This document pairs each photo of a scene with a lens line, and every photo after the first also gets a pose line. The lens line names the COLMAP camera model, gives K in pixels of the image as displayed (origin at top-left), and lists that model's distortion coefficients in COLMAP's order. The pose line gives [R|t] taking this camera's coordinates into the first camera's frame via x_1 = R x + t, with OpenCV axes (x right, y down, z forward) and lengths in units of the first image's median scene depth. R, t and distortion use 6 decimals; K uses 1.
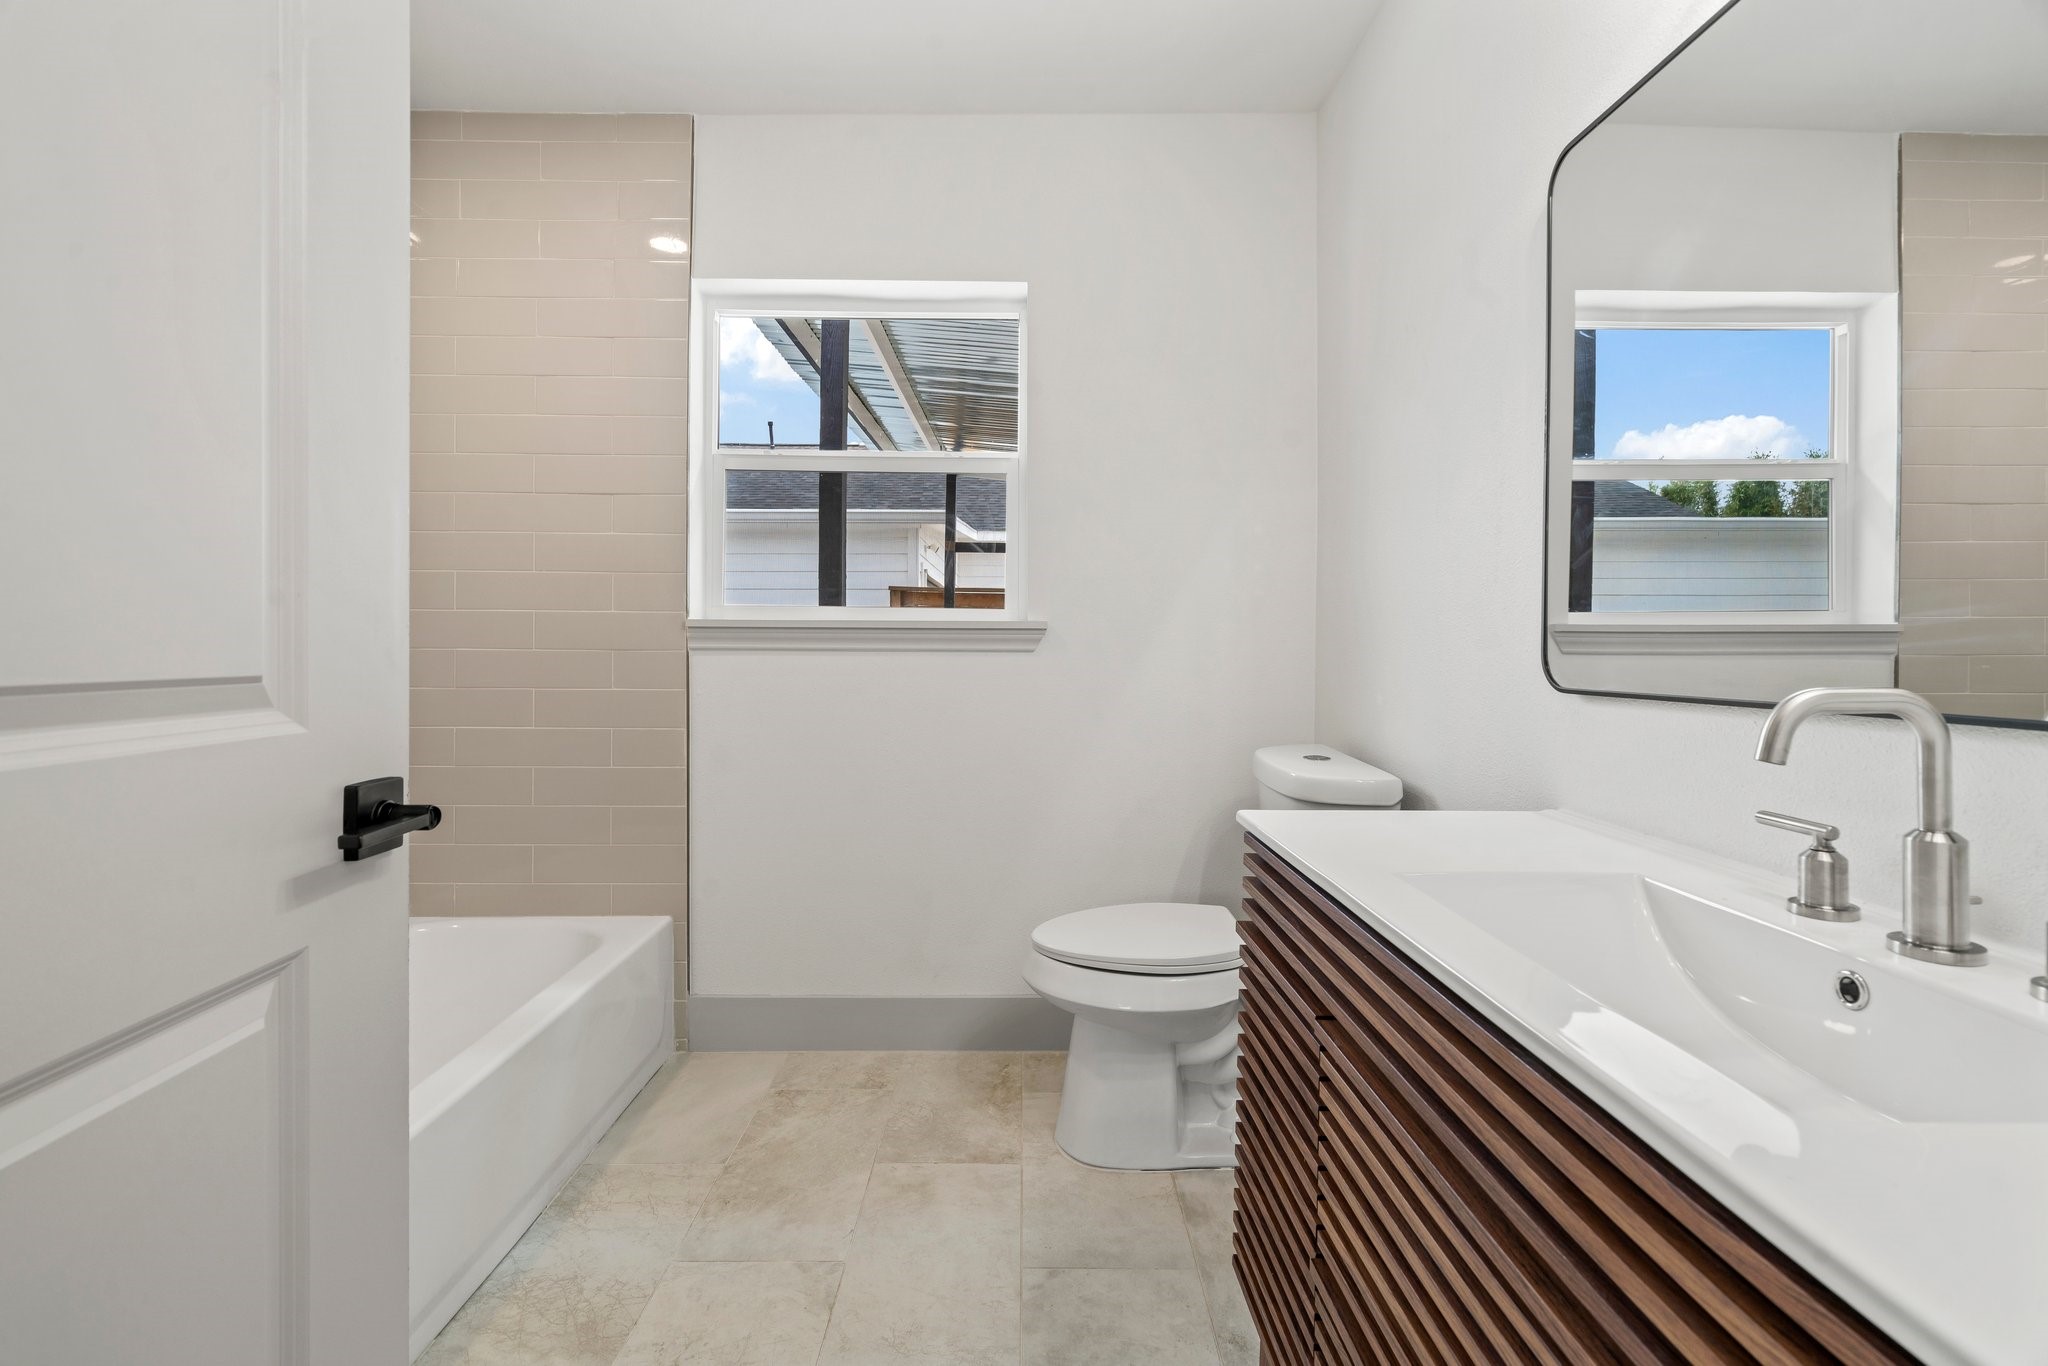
lens RADIAL K [[927.2, 0, 1037.2], [0, 927.2, 657.2], [0, 0, 1]] dist [-0.005571, 0.002849]
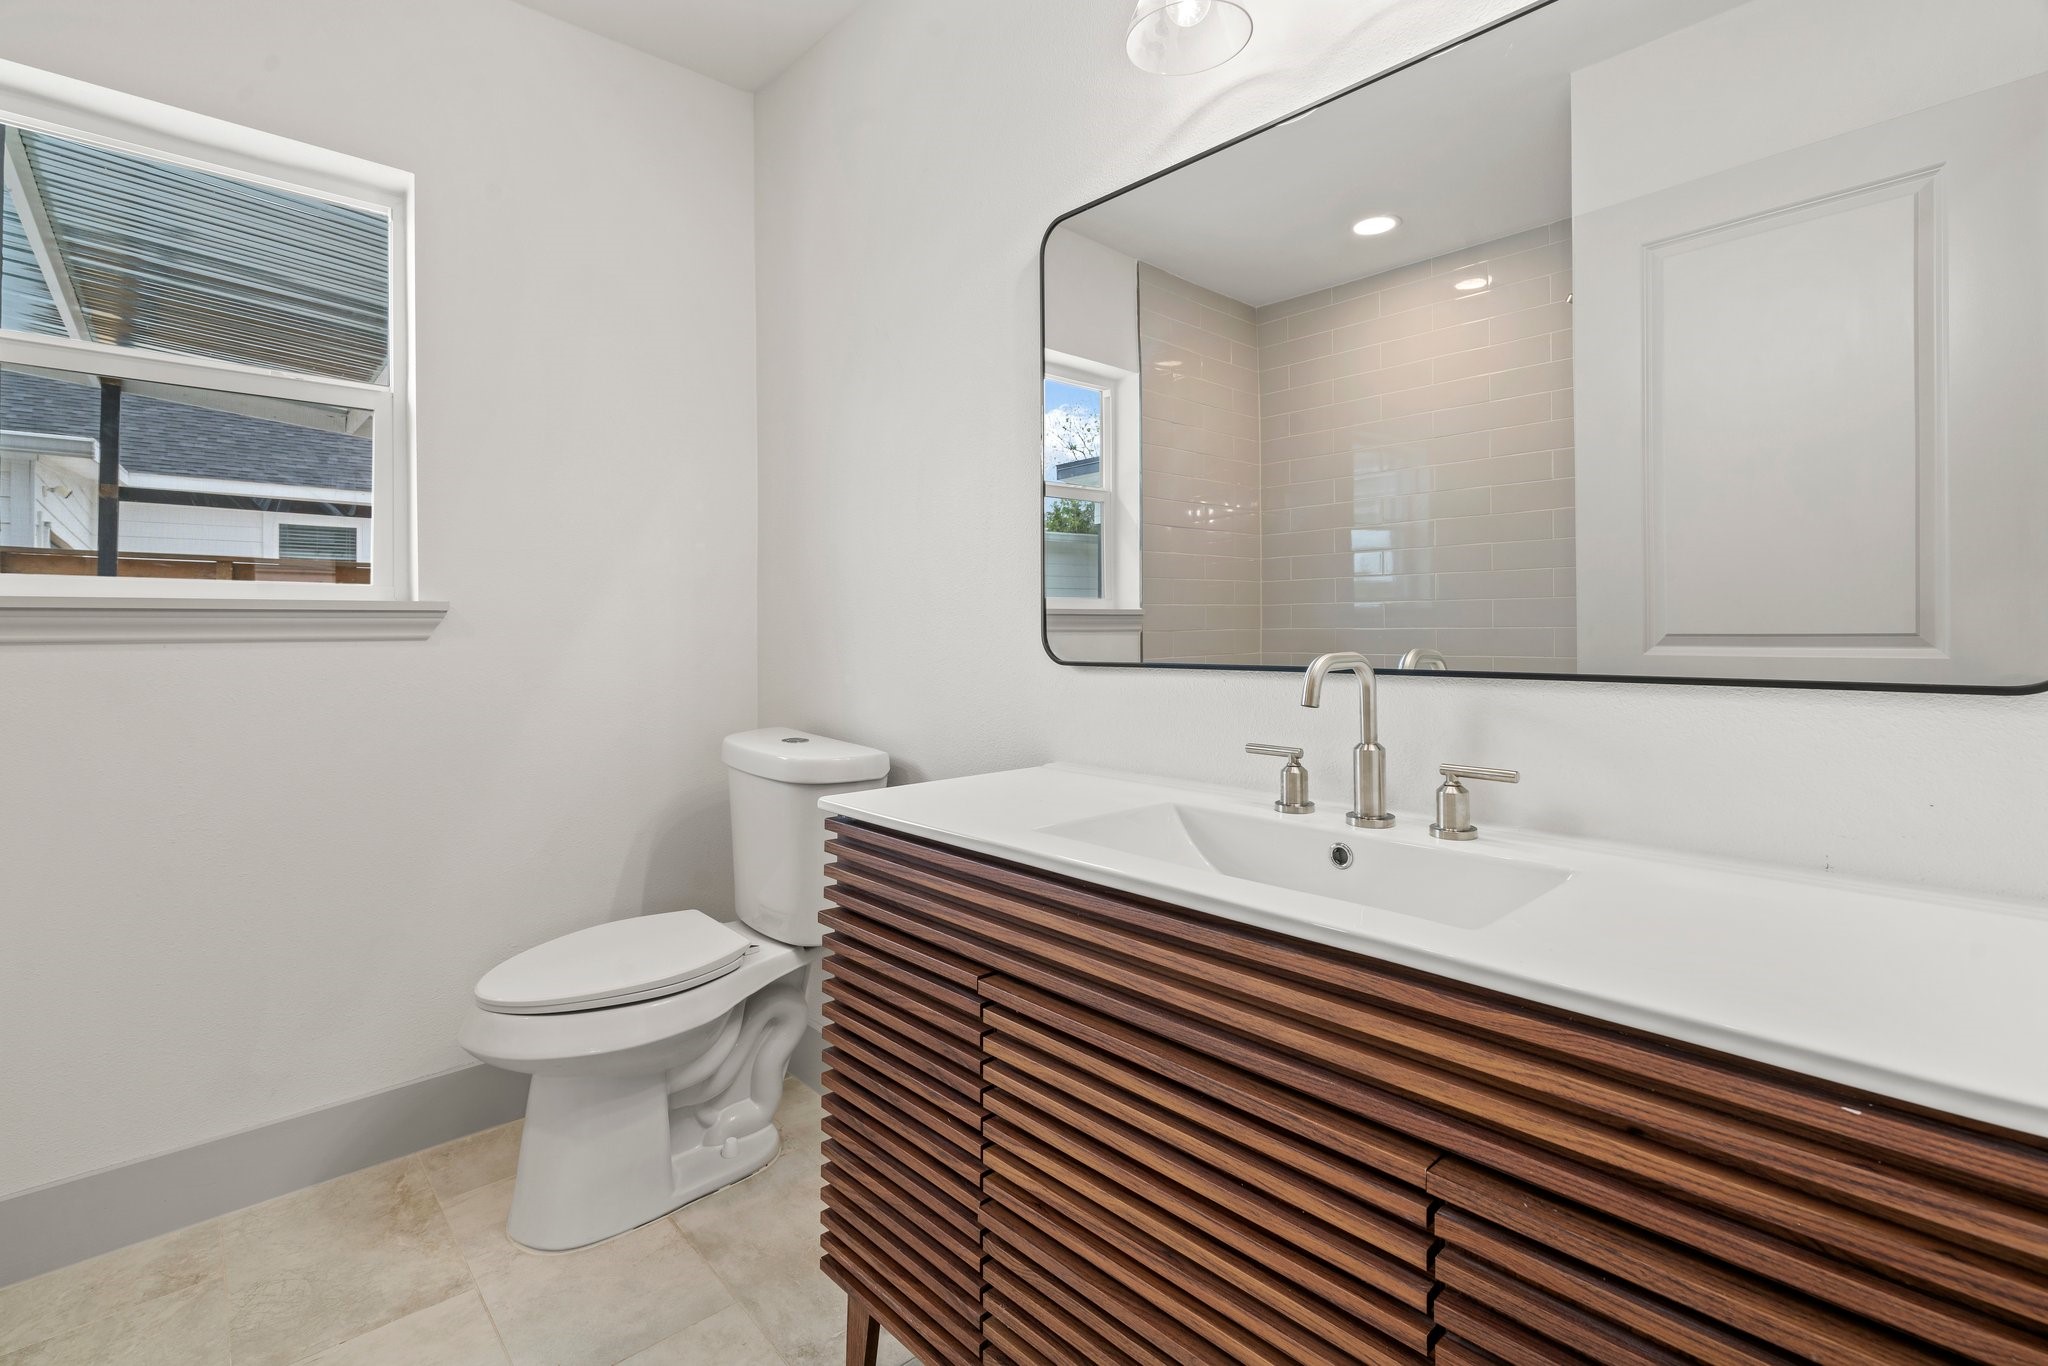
lens RADIAL K [[927.2, 0, 1050.9], [0, 927.2, 619.0], [0, 0, 1]] dist [-0.005571, 0.002849]
pose [[0.746715, -0.003048, 0.665137, -0.266873], [0.017622, 0.999729, -0.015202, -0.004255], [-0.664911, 0.023073, 0.746567, 0.107795]]
